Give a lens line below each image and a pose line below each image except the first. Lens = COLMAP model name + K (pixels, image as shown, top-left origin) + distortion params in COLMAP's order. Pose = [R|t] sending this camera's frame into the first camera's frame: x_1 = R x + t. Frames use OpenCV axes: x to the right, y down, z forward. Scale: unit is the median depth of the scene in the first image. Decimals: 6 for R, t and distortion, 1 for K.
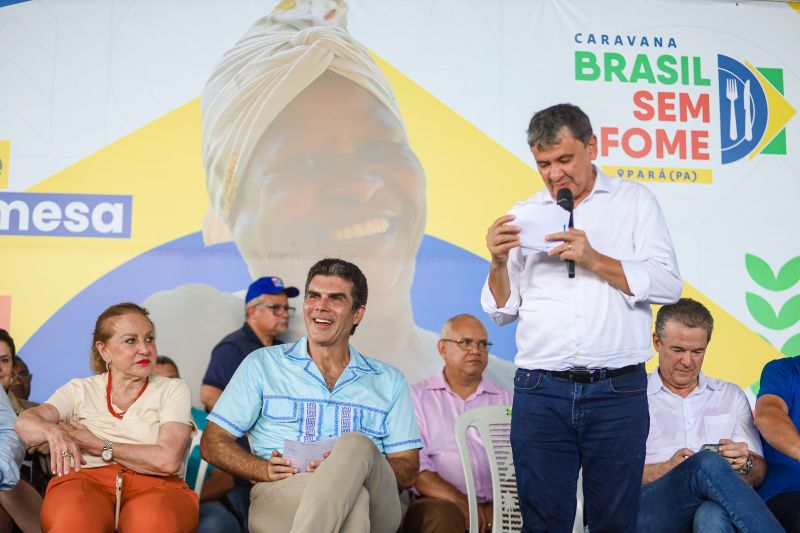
lens RADIAL K [[1684.4, 0, 400.3], [0, 1684.4, 266.0], [0, 0, 1]] dist [-0.247535, 0.000000]
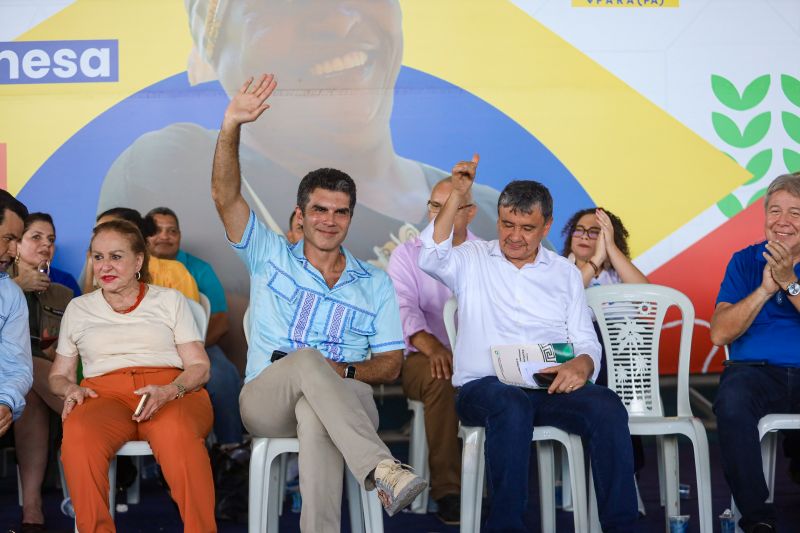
lens RADIAL K [[1684.4, 0, 397.4], [0, 1684.4, 266.1], [0, 0, 1]] dist [-0.247535, 0.000000]
pose [[0.999316, -0.033976, 0.014589, -0.007463], [0.030907, 0.984117, 0.174810, -0.077448], [-0.020296, -0.174240, 0.984494, -0.037986]]
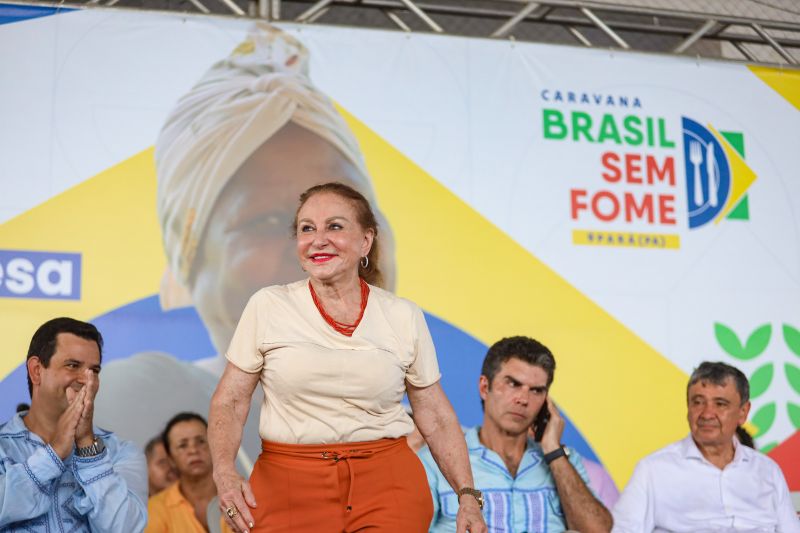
lens RADIAL K [[1684.4, 0, 397.3], [0, 1684.4, 265.8], [0, 0, 1]] dist [-0.247535, 0.000000]
pose [[0.978033, 0.013654, 0.208004, -0.177482], [-0.007414, 0.999500, -0.030749, -0.008793], [-0.208320, 0.028532, 0.977644, 0.085350]]
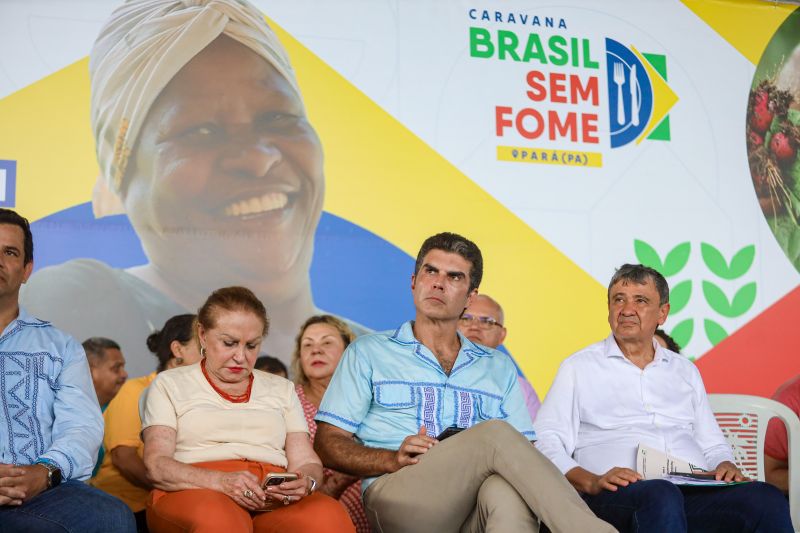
lens RADIAL K [[1684.4, 0, 398.5], [0, 1684.4, 263.1], [0, 0, 1]] dist [-0.247535, 0.000000]
pose [[0.966546, 0.018014, 0.255858, -0.185827], [-0.019880, 0.999791, 0.004711, 0.005253], [-0.255720, -0.009640, 0.966703, 0.067613]]
